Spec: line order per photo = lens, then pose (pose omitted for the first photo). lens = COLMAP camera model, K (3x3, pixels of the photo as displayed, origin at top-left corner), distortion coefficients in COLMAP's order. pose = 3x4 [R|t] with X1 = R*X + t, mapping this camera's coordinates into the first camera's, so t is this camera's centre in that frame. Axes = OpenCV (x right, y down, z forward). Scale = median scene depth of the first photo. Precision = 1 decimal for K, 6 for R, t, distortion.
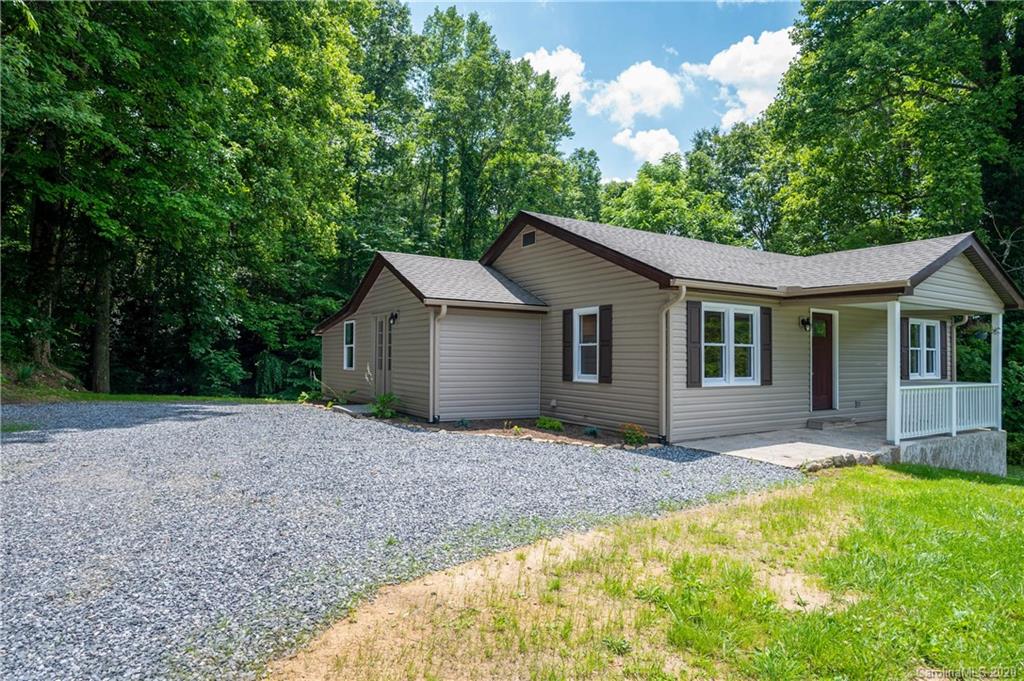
lens RADIAL K [[581.9, 0, 521.0], [0, 581.9, 359.4], [0, 0, 1]] dist [-0.001492, -0.001546]
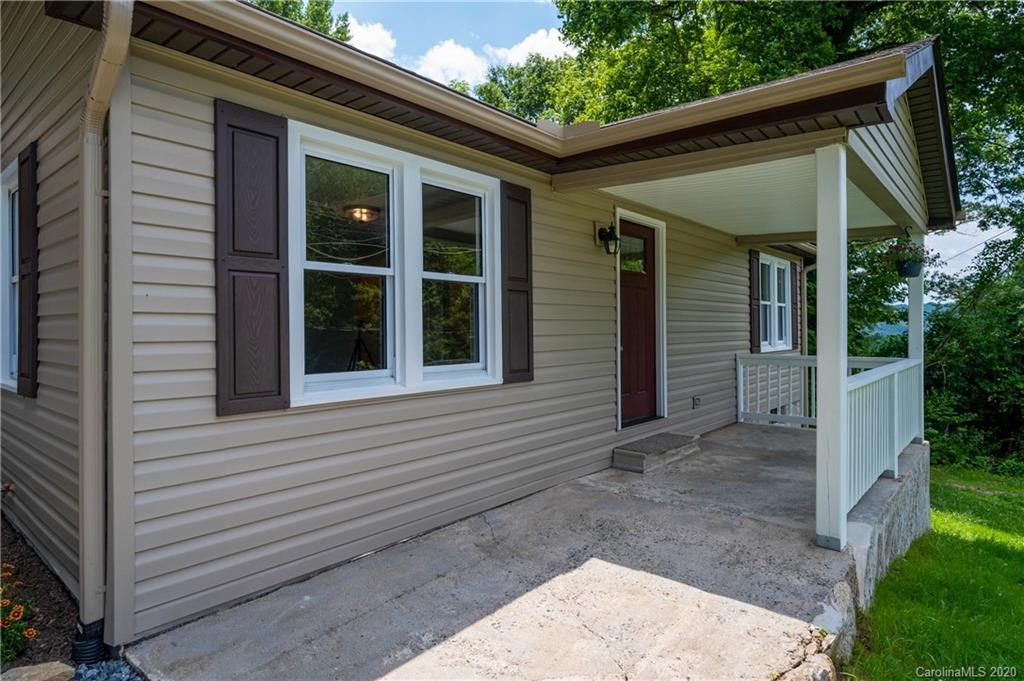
lens RADIAL K [[581.9, 0, 510.6], [0, 581.9, 334.6], [0, 0, 1]] dist [-0.001492, -0.001546]
pose [[0.957139, -0.012723, 0.289349, 0.299241], [0.009641, 0.999881, 0.012076, 0.007259], [-0.289468, -0.008768, 0.957148, 0.616353]]
